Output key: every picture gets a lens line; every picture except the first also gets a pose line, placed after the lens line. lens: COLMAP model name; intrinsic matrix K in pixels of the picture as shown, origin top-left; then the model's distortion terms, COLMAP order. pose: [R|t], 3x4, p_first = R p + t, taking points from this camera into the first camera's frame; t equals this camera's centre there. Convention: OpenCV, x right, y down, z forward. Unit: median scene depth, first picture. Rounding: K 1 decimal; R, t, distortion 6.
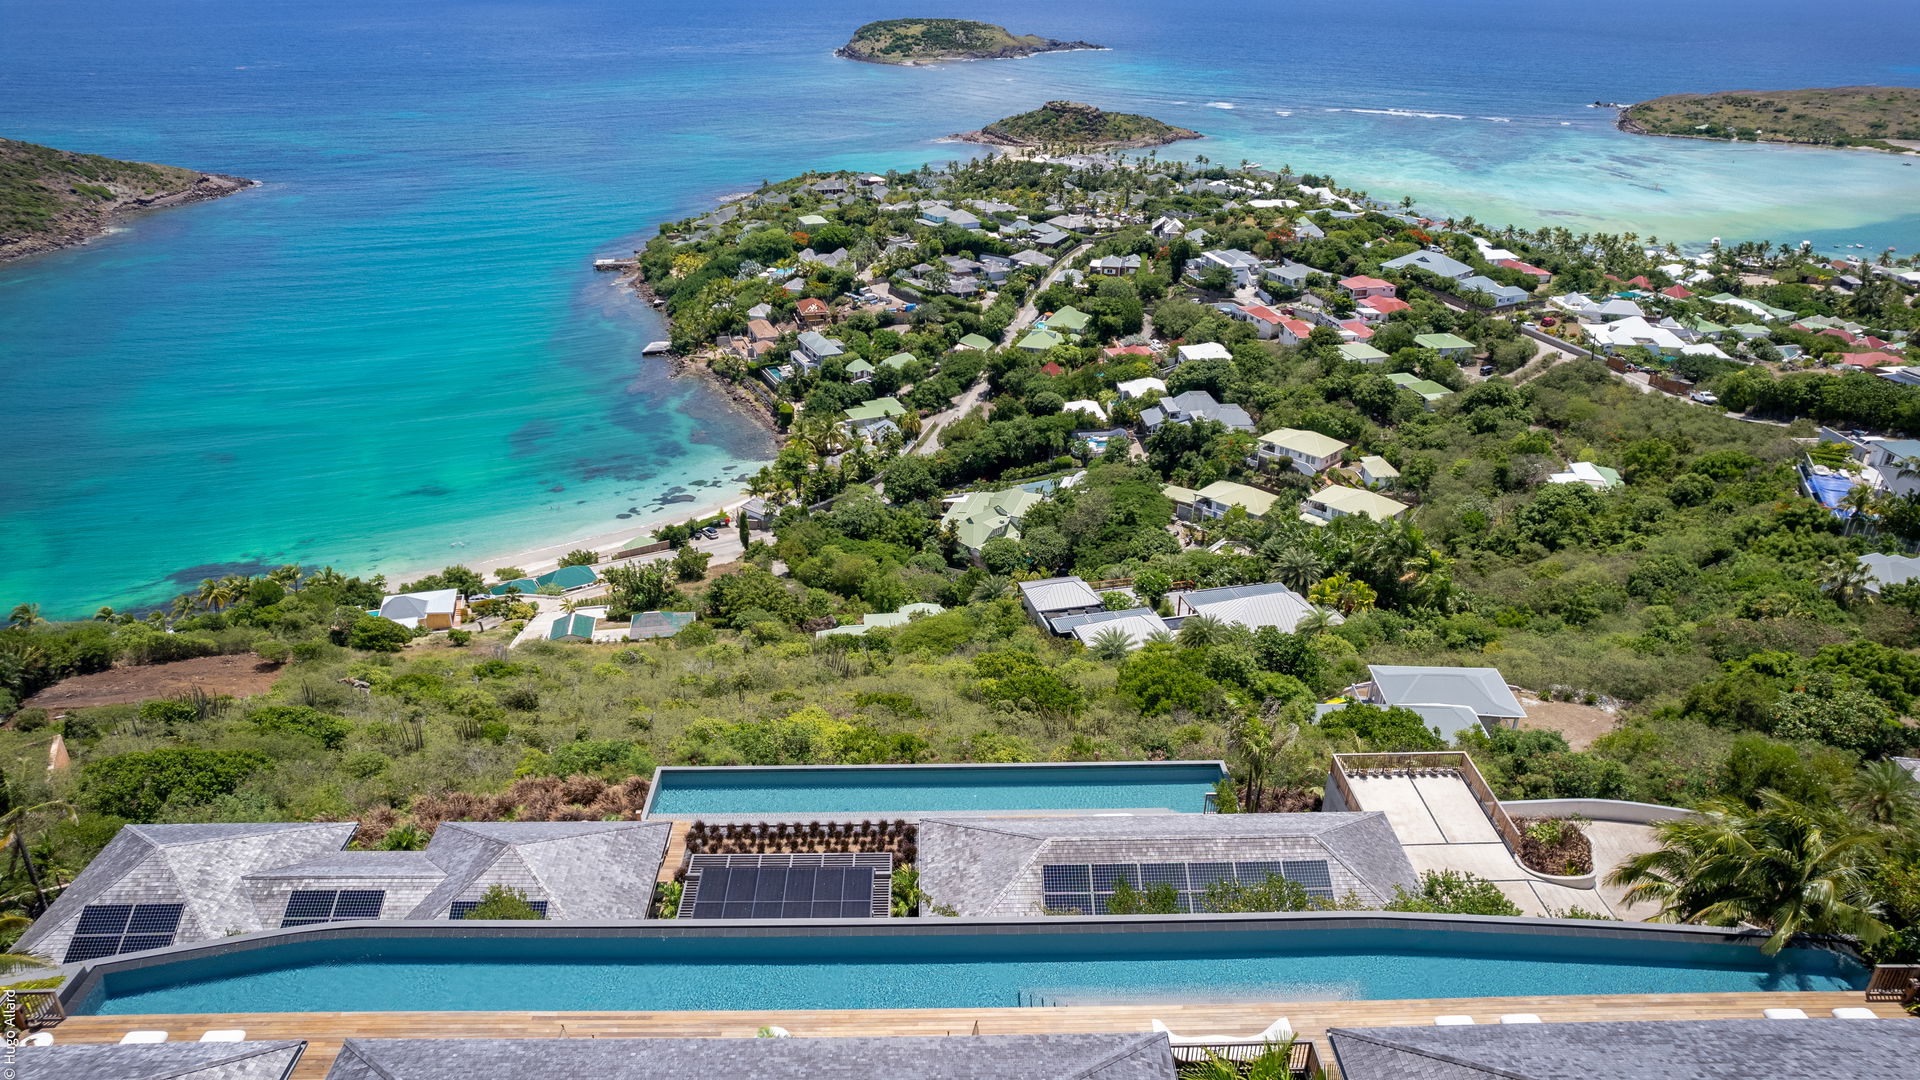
lens RADIAL K [[1252.2, 0, 971.2], [0, 1252.2, 538.8], [0, 0, 1]] dist [-0.063681, 0.048862]
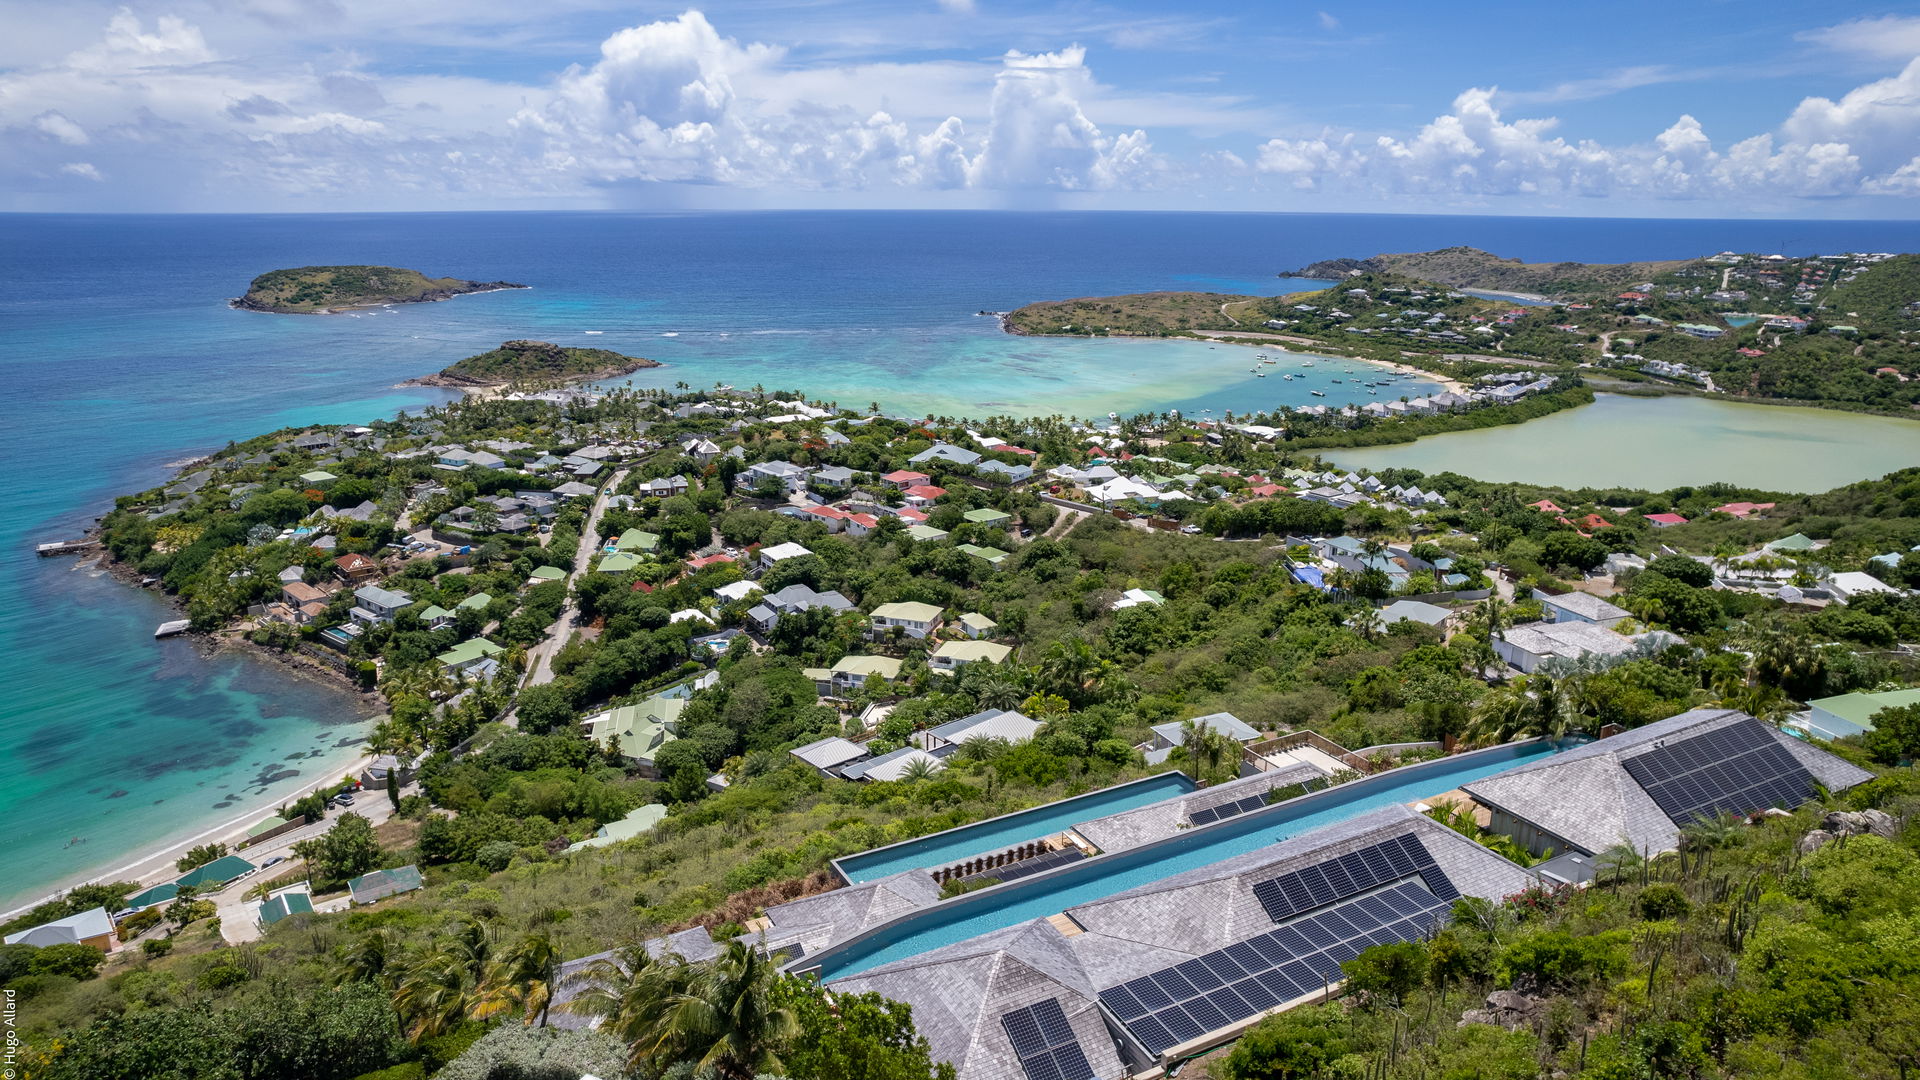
lens RADIAL K [[1252.2, 0, 971.2], [0, 1252.2, 538.8], [0, 0, 1]] dist [-0.063681, 0.048862]
pose [[0.890921, -0.123296, 0.437101, -0.138606], [0.195135, 0.972999, -0.123273, 0.009087], [-0.410100, 0.195120, 0.890924, -0.062375]]
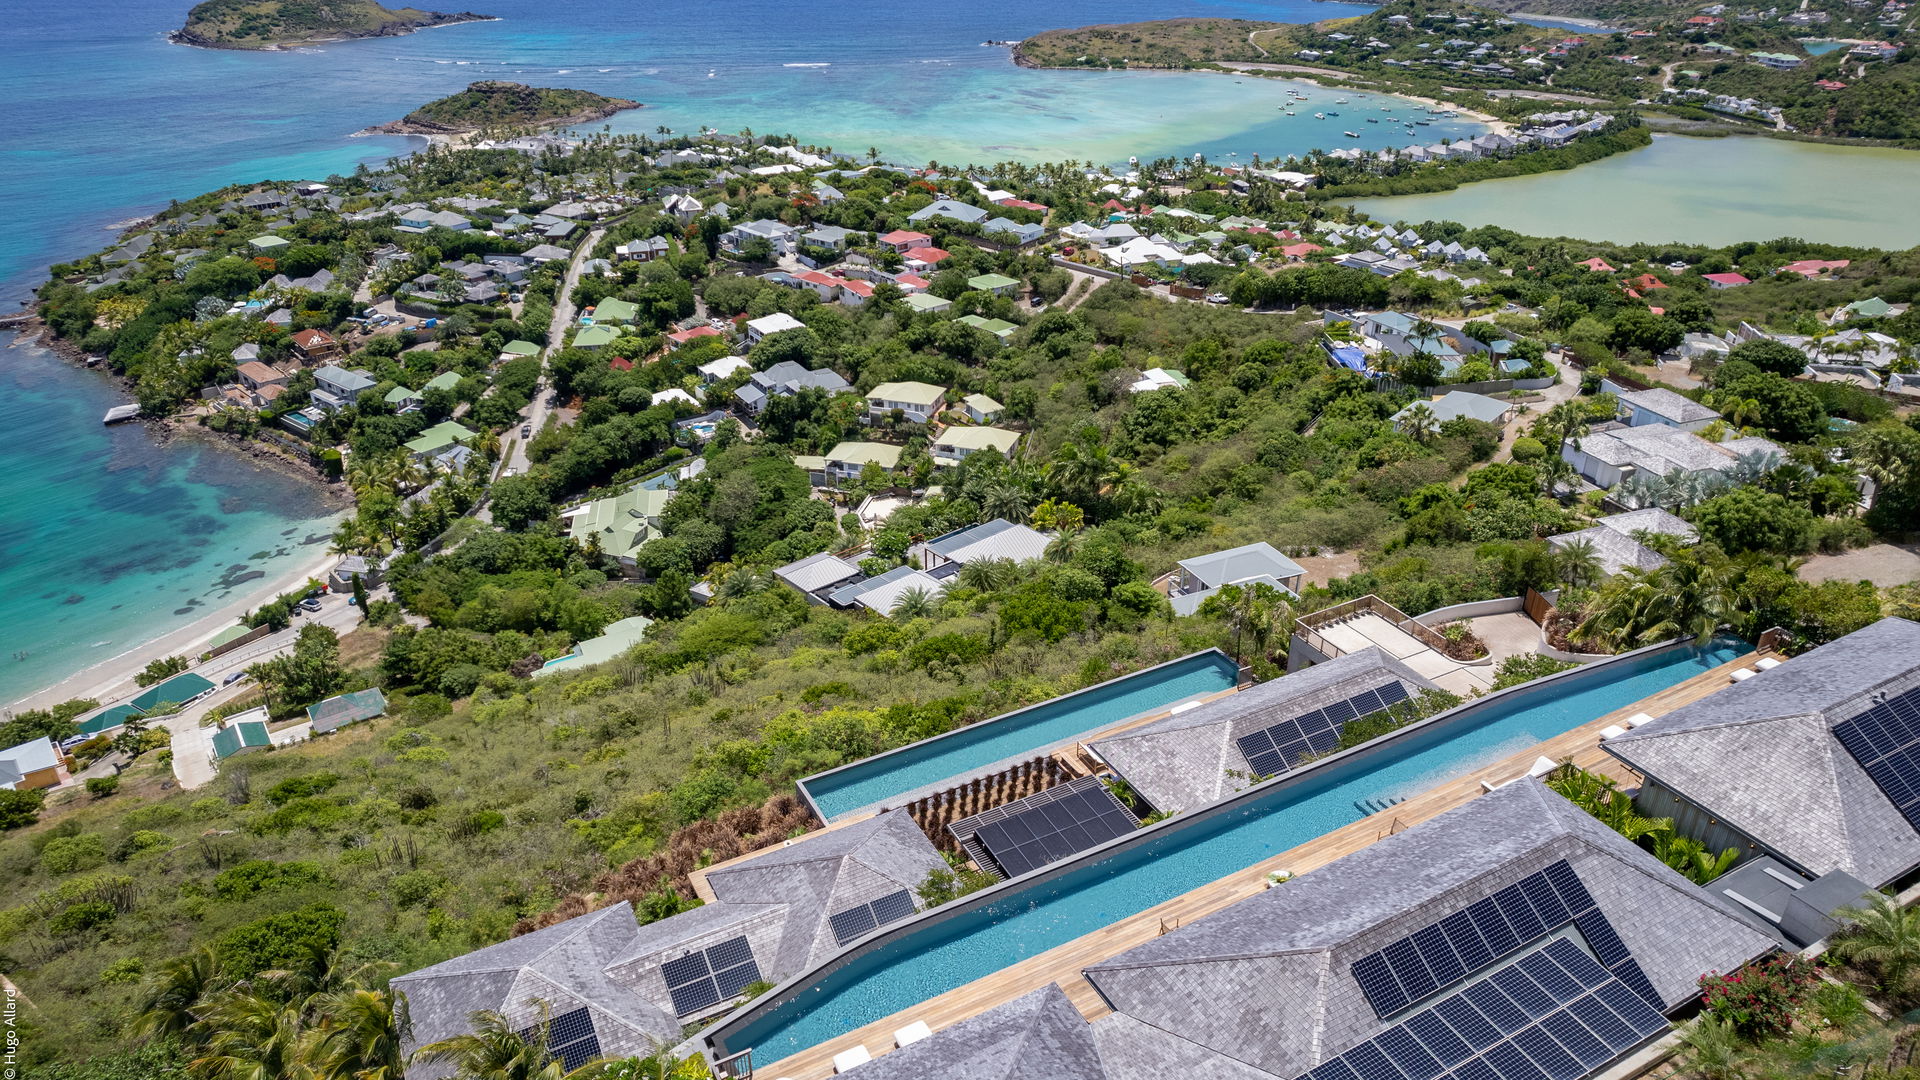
lens RADIAL K [[1264.9, 0, 980.4], [0, 1264.9, 547.4], [0, 0, 1]] dist [-0.079109, 0.076579]
pose [[0.890289, -0.215320, 0.401276, -0.106569], [0.200831, 0.976484, 0.078397, -0.015134], [-0.408720, 0.010793, 0.912596, -0.011994]]
